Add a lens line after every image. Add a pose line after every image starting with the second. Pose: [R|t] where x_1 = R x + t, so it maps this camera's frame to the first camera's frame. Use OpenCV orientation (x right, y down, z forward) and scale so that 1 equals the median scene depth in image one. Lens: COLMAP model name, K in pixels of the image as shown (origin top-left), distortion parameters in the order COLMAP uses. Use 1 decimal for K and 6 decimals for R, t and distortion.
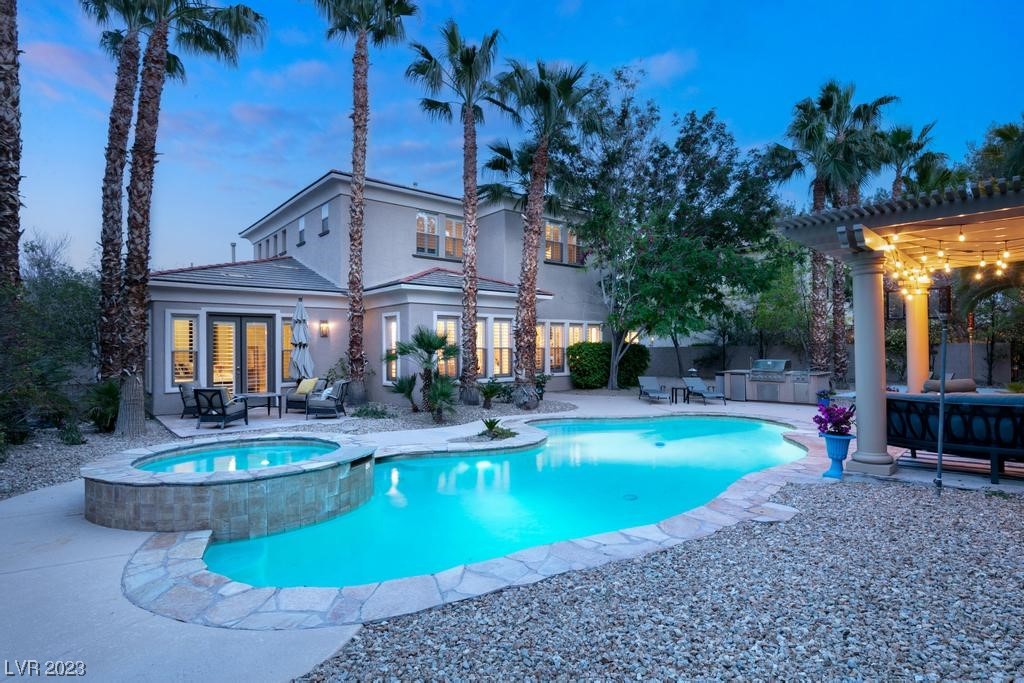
lens RADIAL K [[533.8, 0, 512.0], [0, 533.8, 341.5], [0, 0, 1]] dist [-0.000583, -0.000148]
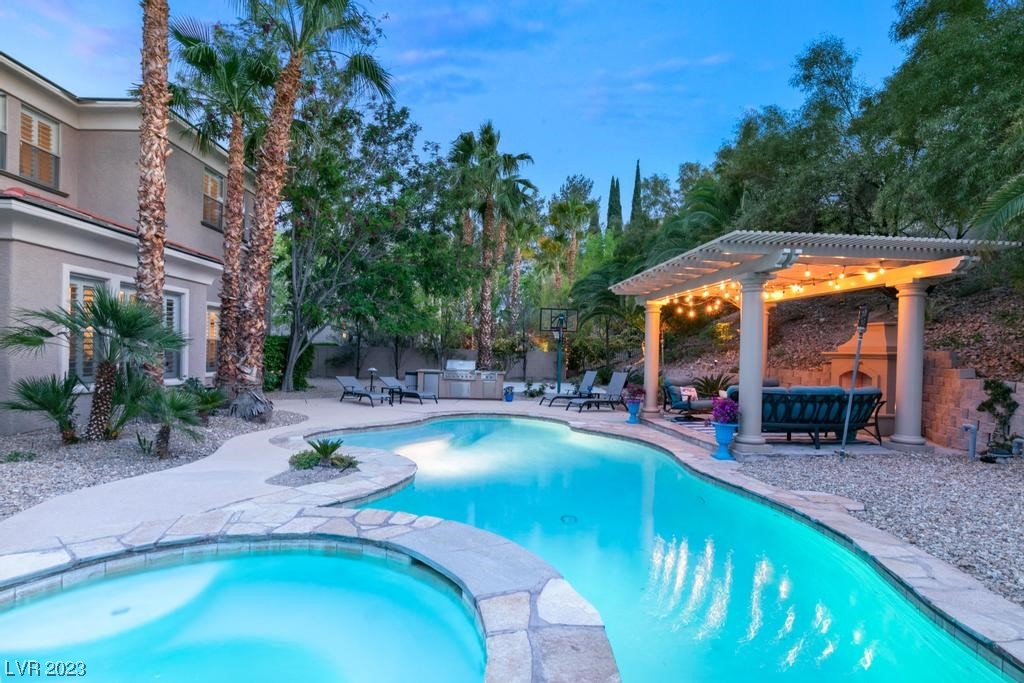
lens RADIAL K [[493.7, 0, 496.4], [0, 493.7, 360.7], [0, 0, 1]] dist [0.000689, -0.000314]
pose [[0.643815, 0.018332, 0.764961, -0.261133], [-0.045320, 0.998871, 0.014206, 0.019176], [-0.763838, -0.043814, 0.643919, 0.316162]]
